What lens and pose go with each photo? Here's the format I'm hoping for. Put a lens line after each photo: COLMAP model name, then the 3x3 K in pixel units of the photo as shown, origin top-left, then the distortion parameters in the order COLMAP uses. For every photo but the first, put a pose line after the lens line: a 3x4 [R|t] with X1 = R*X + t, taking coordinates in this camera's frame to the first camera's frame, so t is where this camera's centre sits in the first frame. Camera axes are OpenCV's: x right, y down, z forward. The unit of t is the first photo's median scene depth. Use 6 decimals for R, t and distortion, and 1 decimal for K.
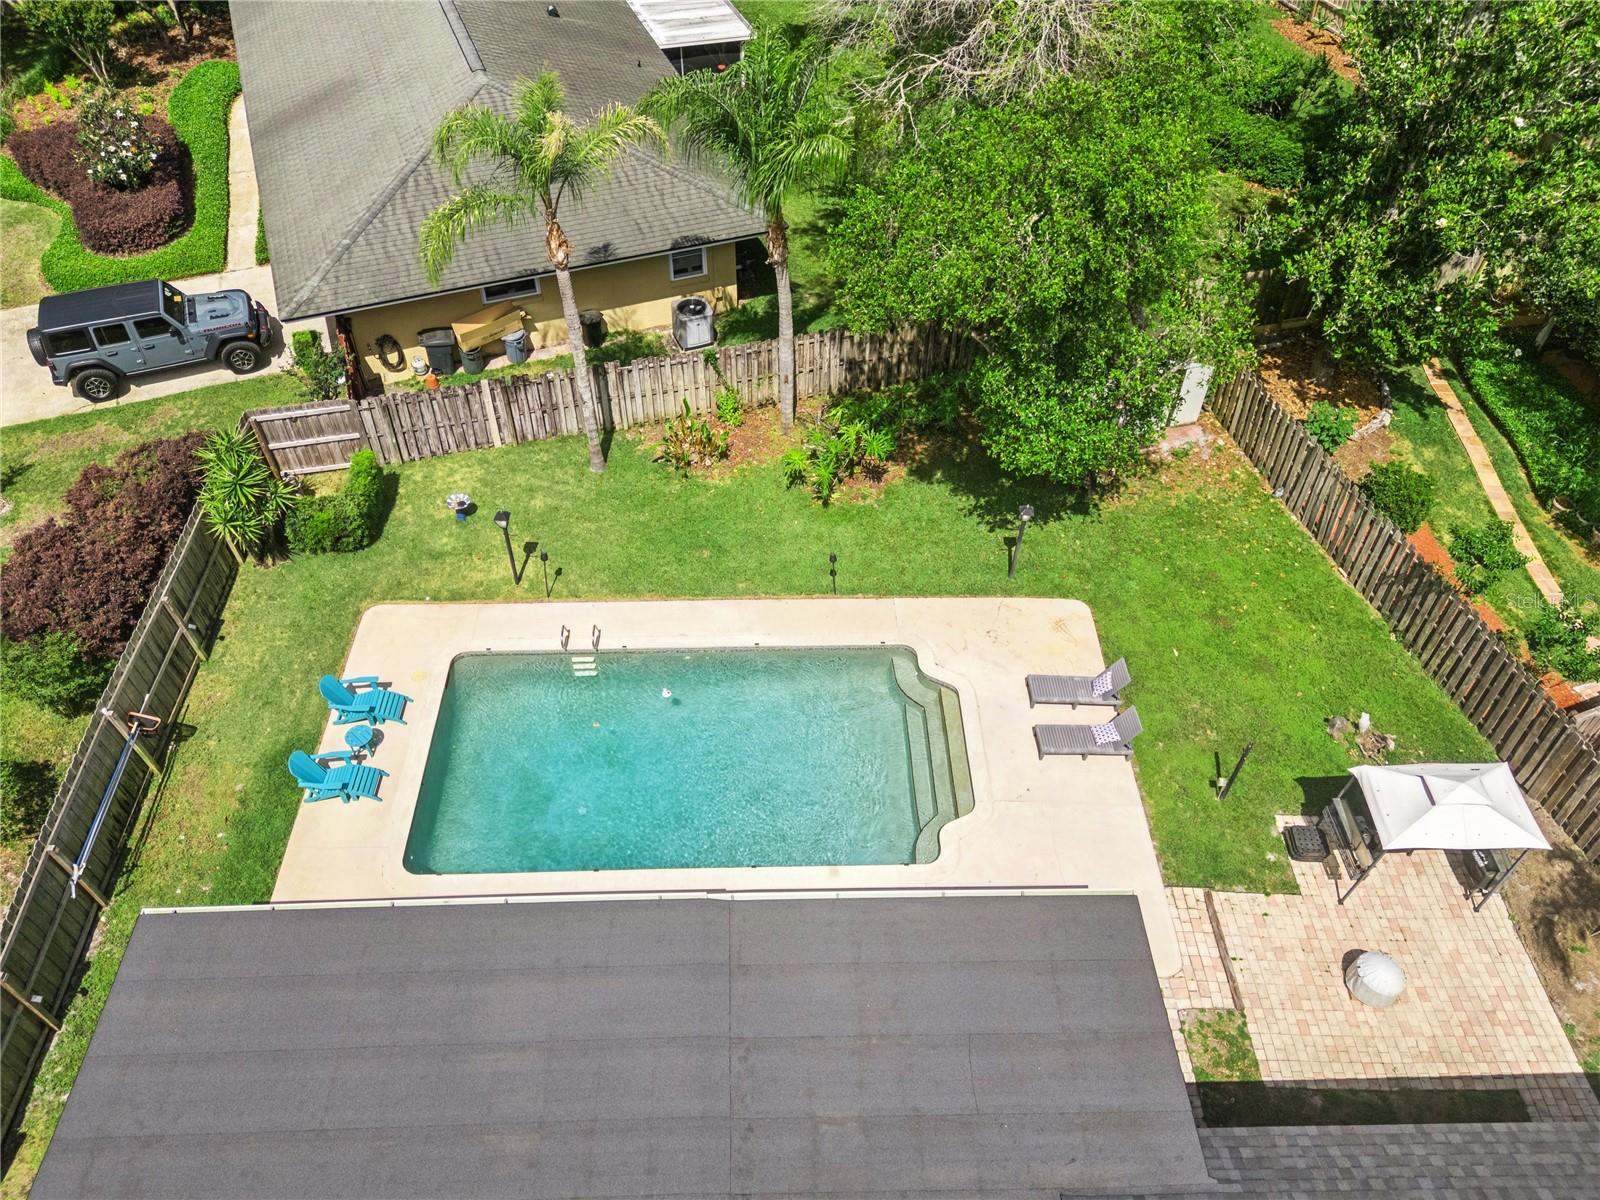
lens RADIAL K [[1196.3, 0, 797.6], [0, 1196.3, 588.0], [0, 0, 1]] dist [0.067266, -0.062108]
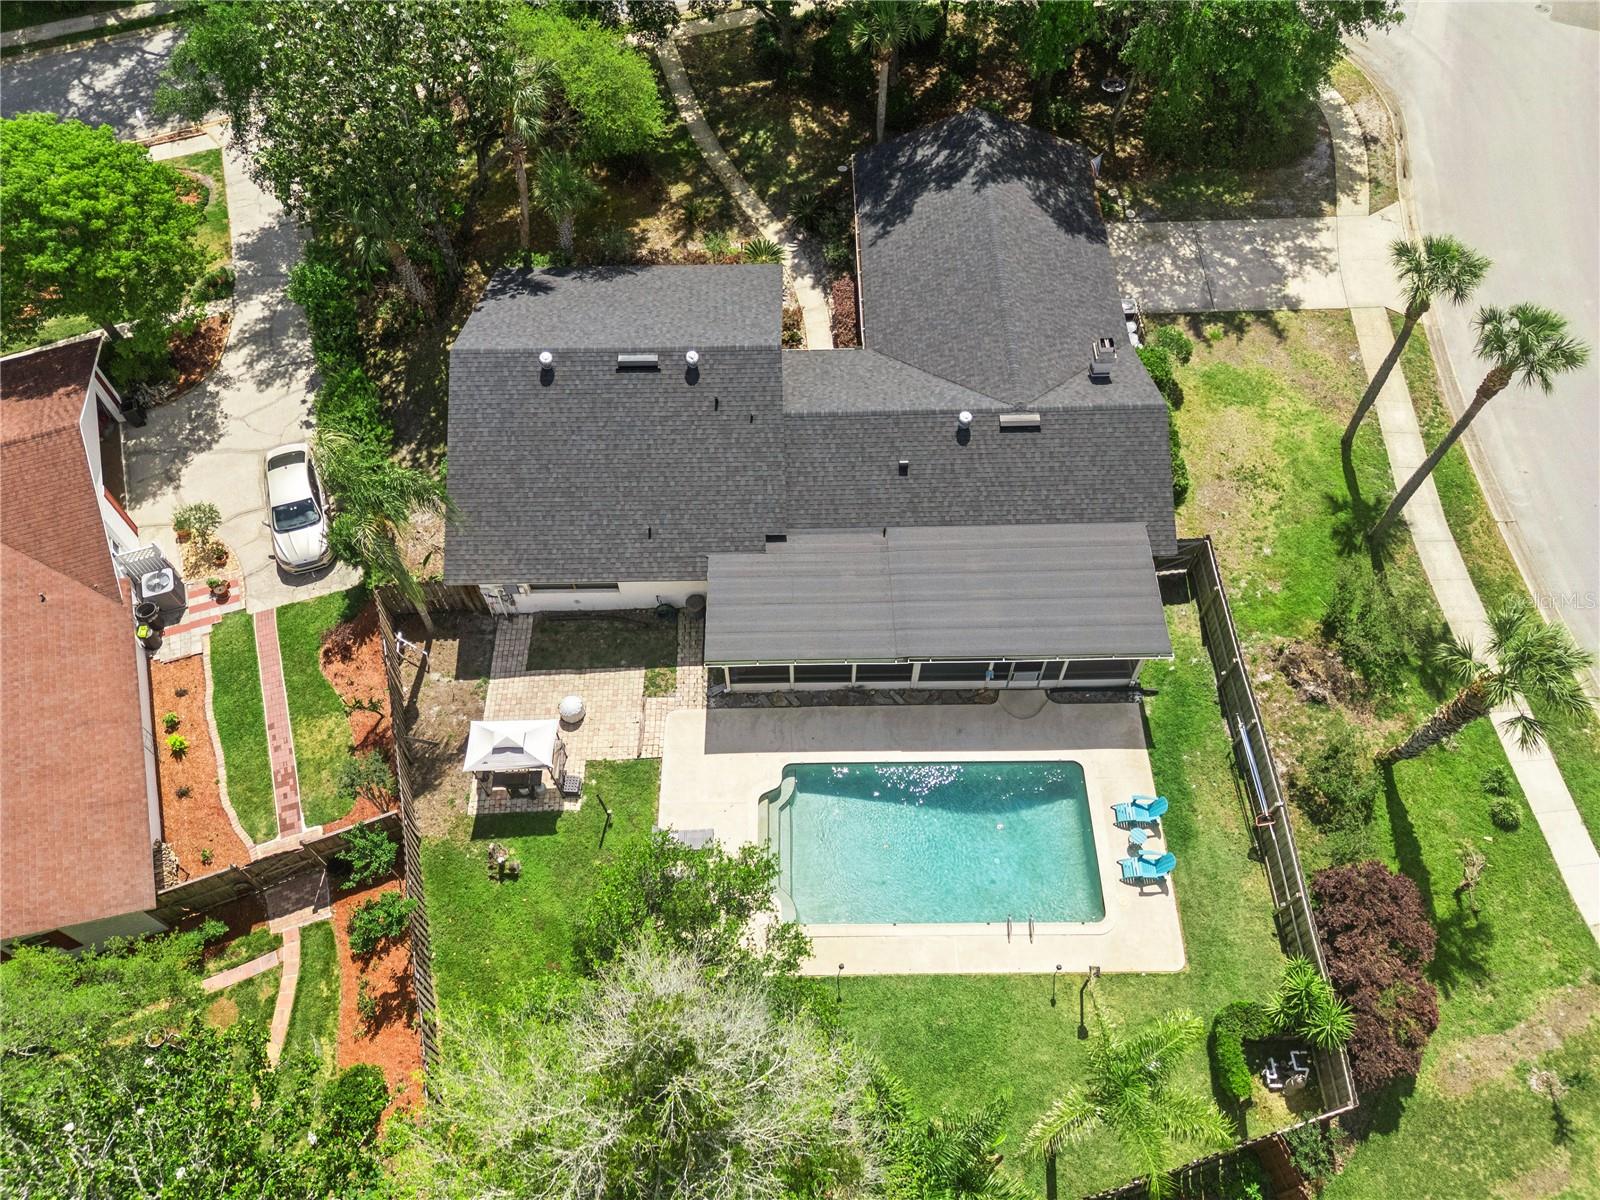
lens RADIAL K [[1176.8, 0, 798.3], [0, 1176.8, 604.0], [0, 0, 1]] dist [0.062891, -0.051560]
pose [[-0.999904, -0.010878, 0.008582, 0.068628], [0.010884, -0.233381, 0.972324, -1.156411], [-0.008575, 0.972325, 0.233477, 0.287045]]
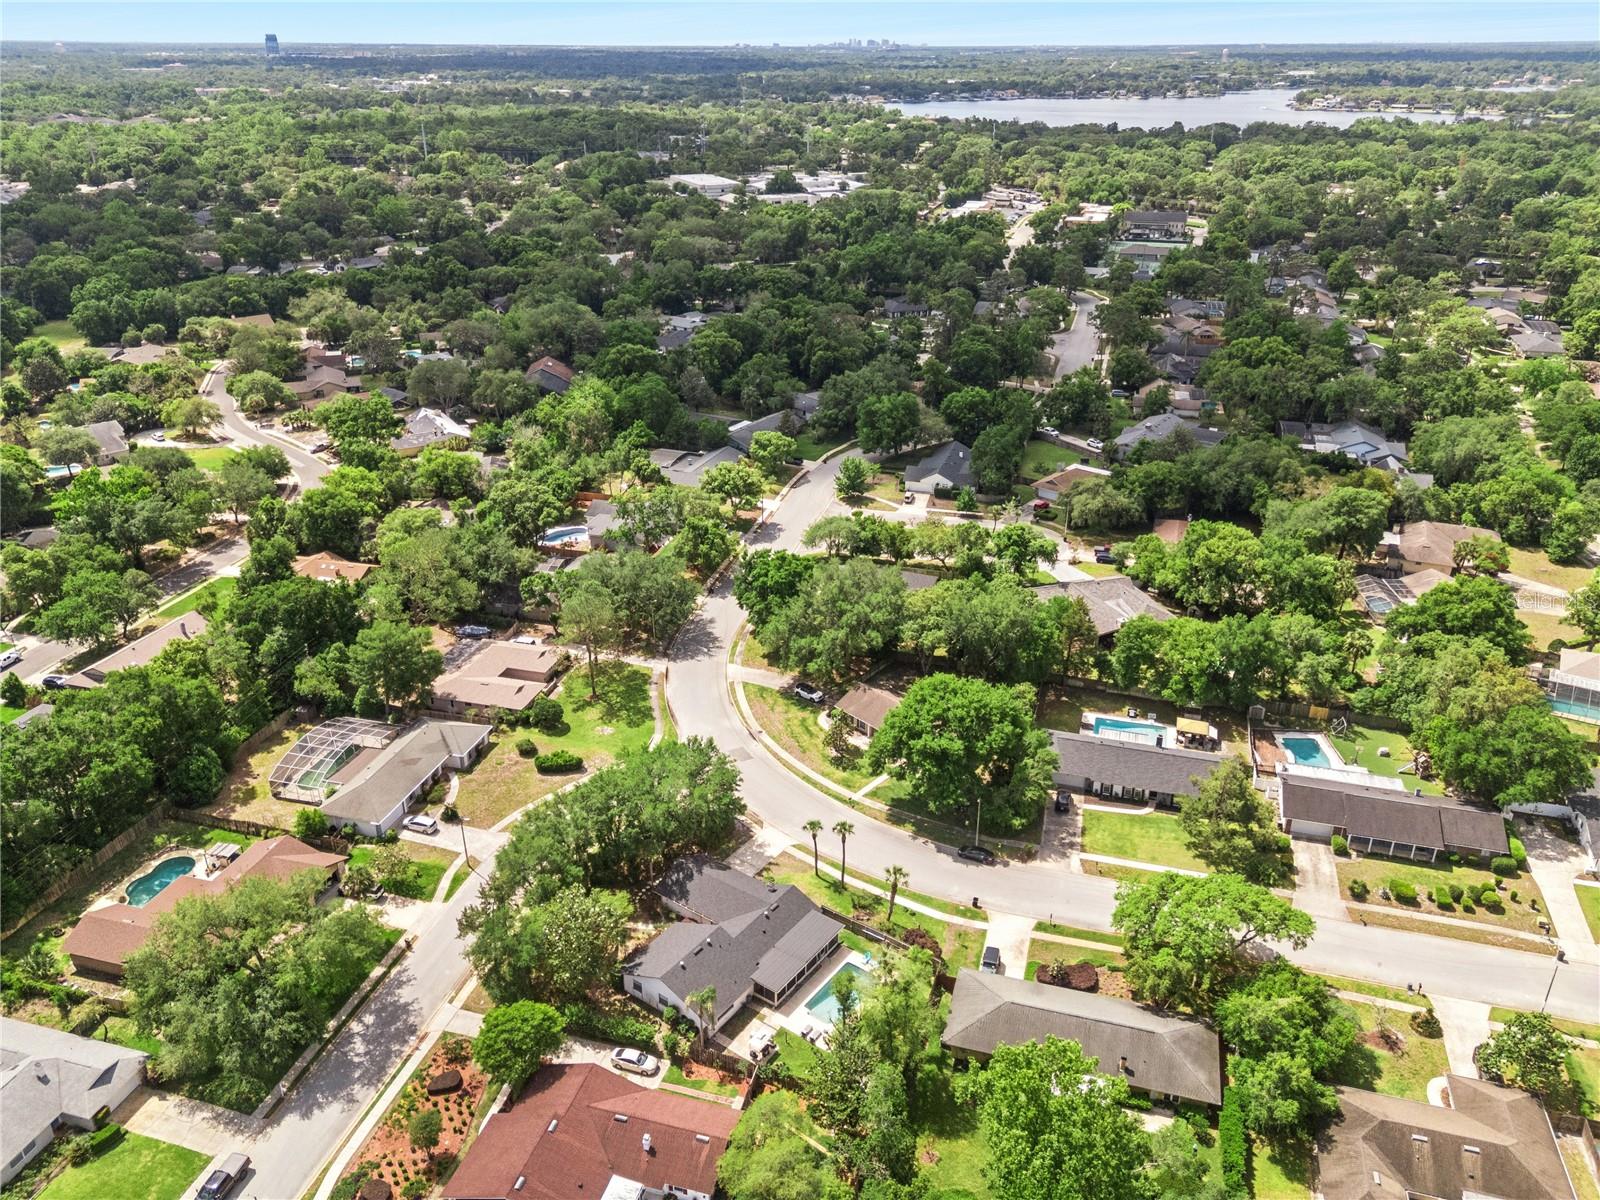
lens RADIAL K [[1196.3, 0, 797.6], [0, 1196.3, 588.0], [0, 0, 1]] dist [0.067266, -0.062108]
pose [[-0.605266, 0.319498, -0.729092, 3.496529], [-0.578133, 0.453168, 0.678529, -4.374793], [0.547189, 0.832202, -0.089575, -0.294043]]
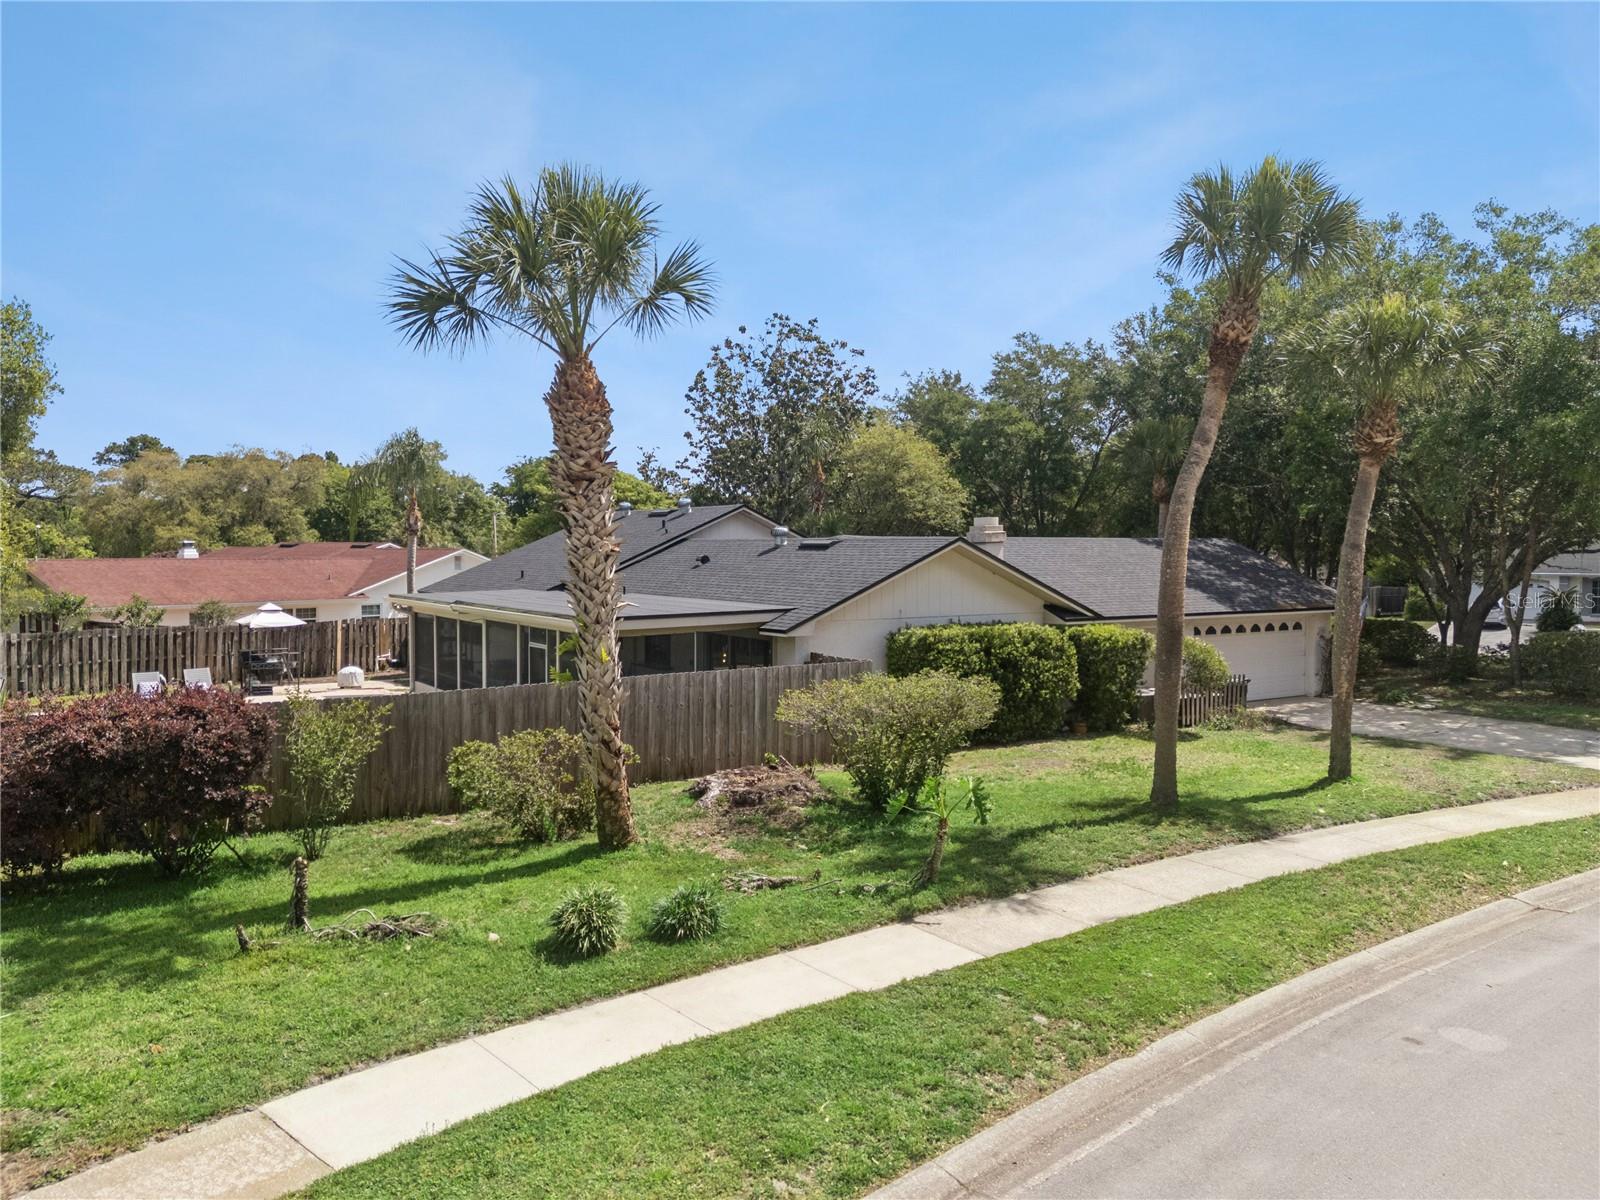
lens RADIAL K [[1168.7, 0, 796.2], [0, 1168.7, 607.4], [0, 0, 1]] dist [0.079984, -0.070820]
pose [[-0.530258, -0.055533, 0.846015, -1.165799], [0.602165, 0.677783, 0.421910, -0.101116], [-0.596845, 0.733162, -0.325960, 0.843552]]
